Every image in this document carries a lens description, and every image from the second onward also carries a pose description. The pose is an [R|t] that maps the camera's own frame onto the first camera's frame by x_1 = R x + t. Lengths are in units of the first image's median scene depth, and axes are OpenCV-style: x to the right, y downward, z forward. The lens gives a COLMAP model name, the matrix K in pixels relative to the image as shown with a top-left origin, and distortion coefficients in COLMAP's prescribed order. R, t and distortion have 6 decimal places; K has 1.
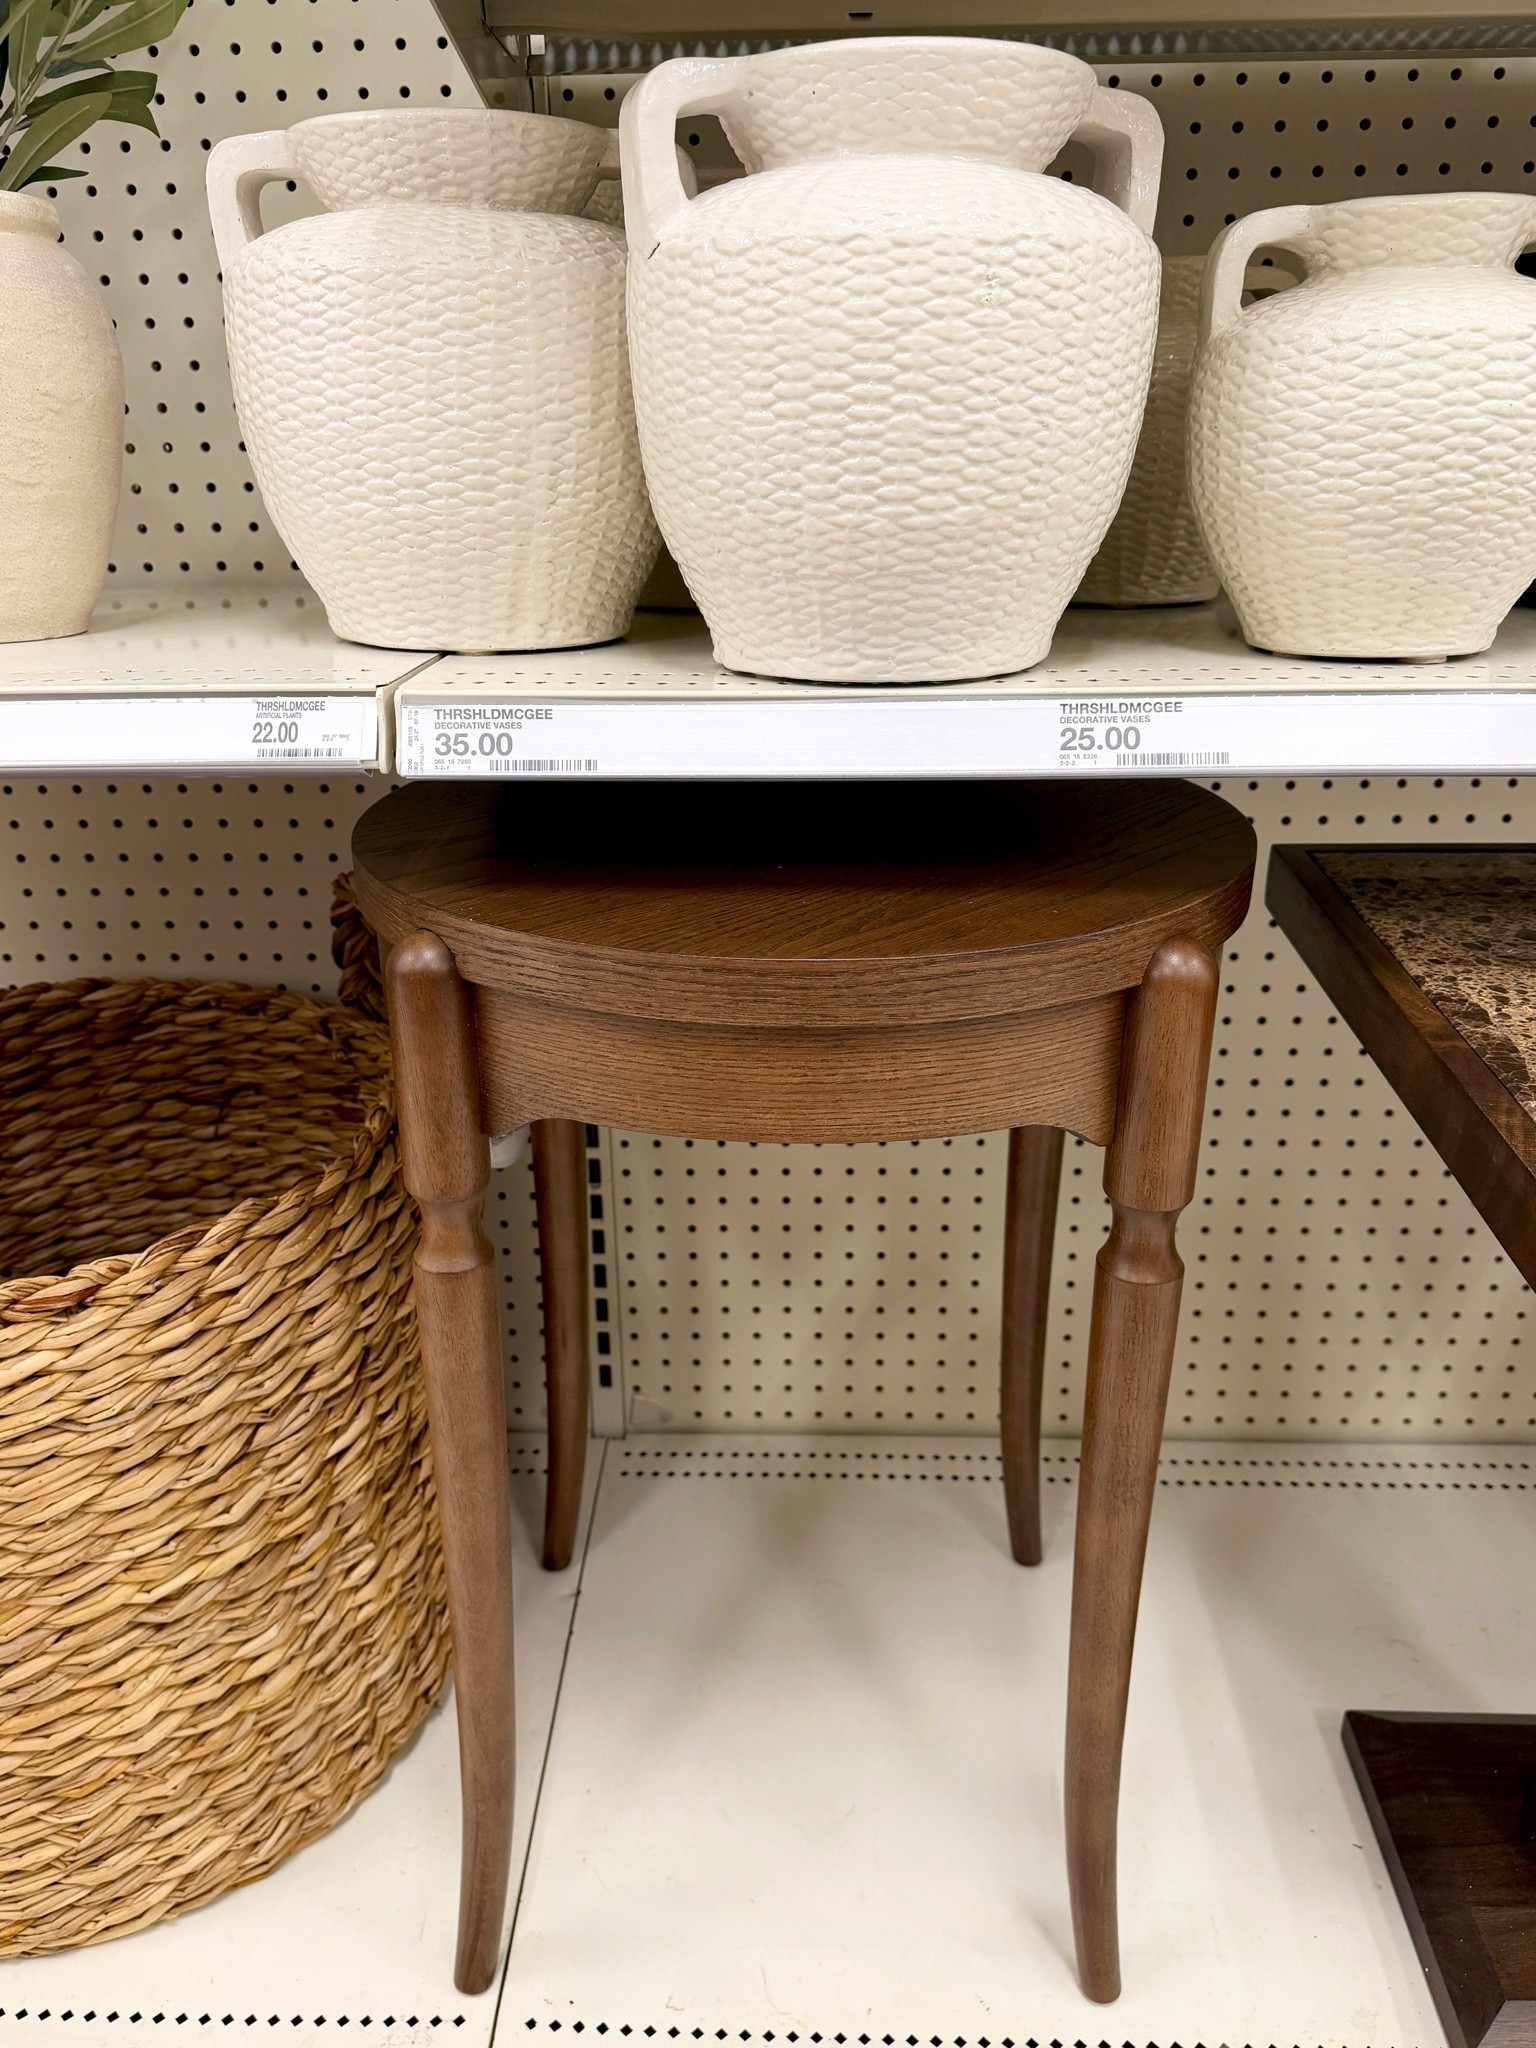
lens RADIAL K [[1579.8, 0, 807.3], [0, 1579.8, 1015.4], [0, 0, 1]] dist [0.142806, -0.254724]
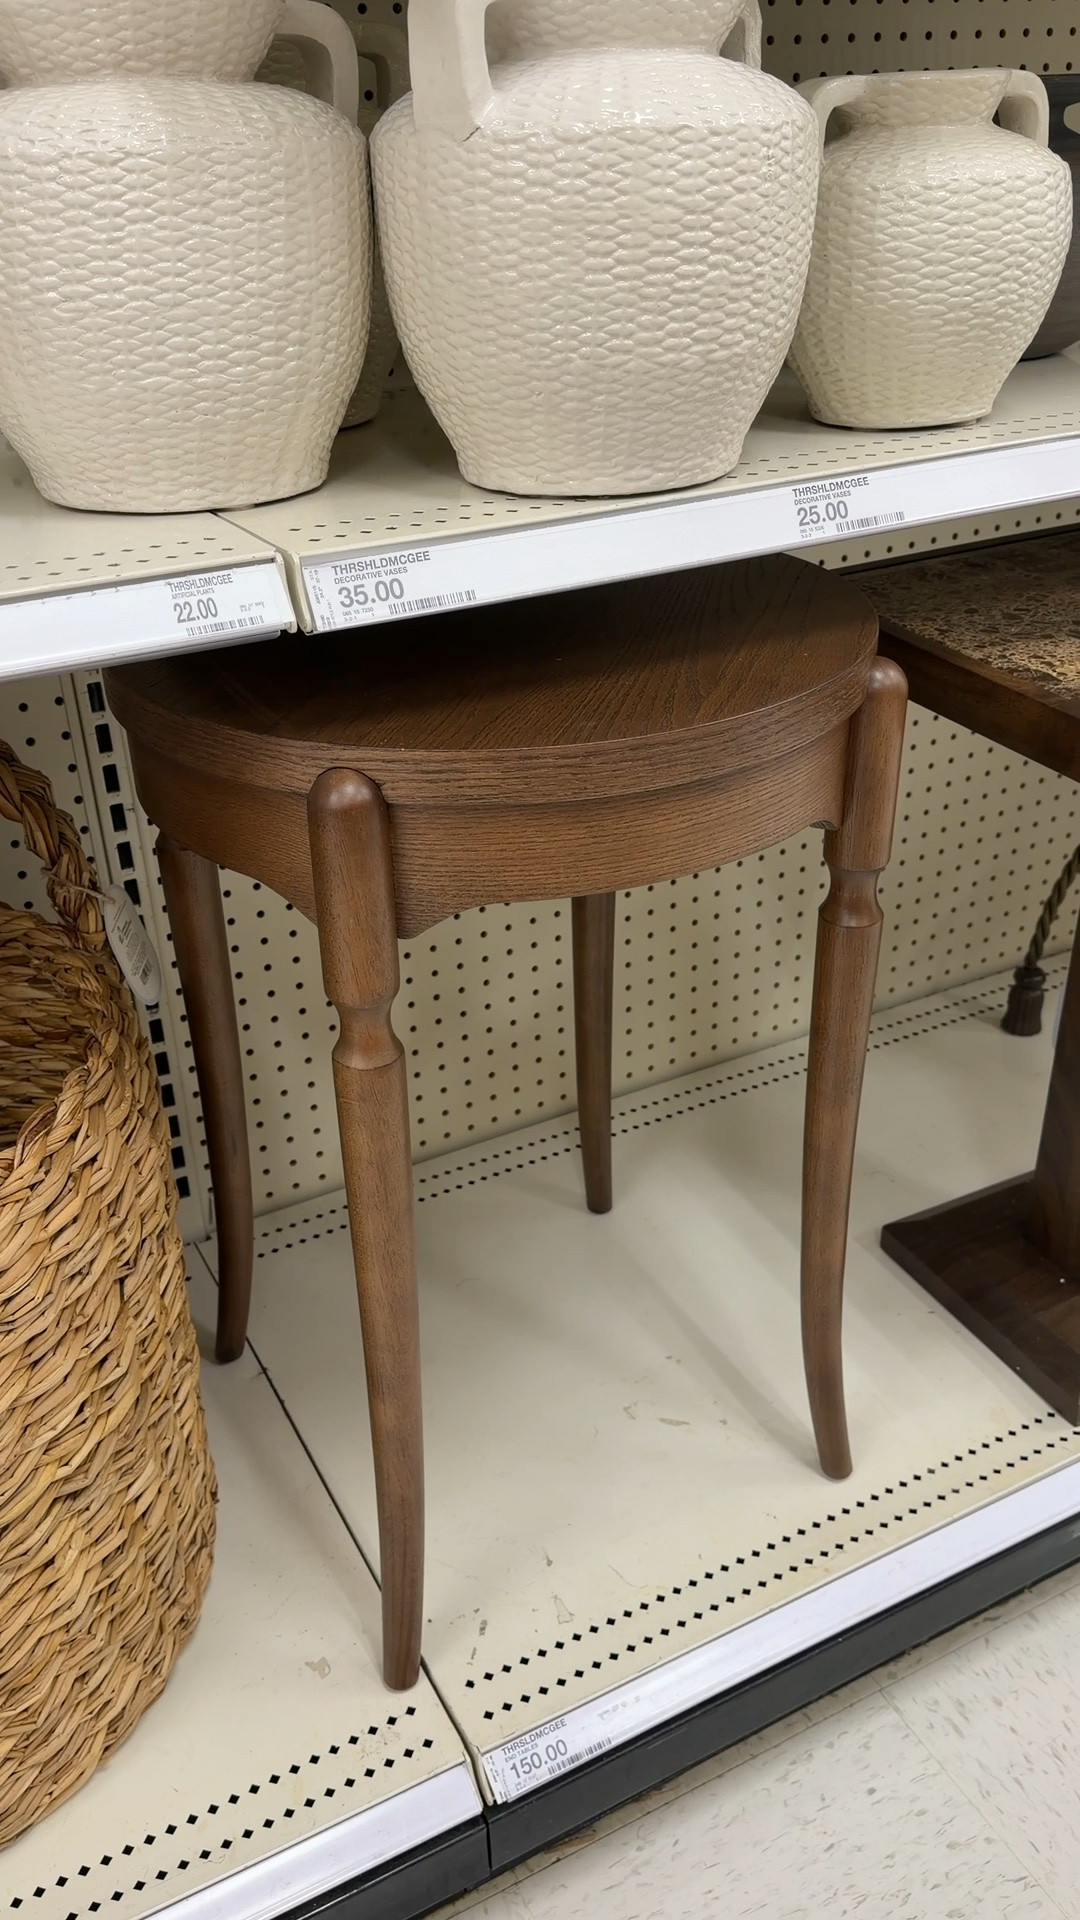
lens RADIAL K [[1597.9, 0, 546.4], [0, 1597.9, 908.6], [0, 0, 1]] dist [0.118421, -0.205158]
pose [[0.866287, -0.237504, 0.439475, -0.651886], [0.199555, 0.971035, 0.131412, -0.079669], [-0.457956, -0.026141, 0.888590, -0.056014]]
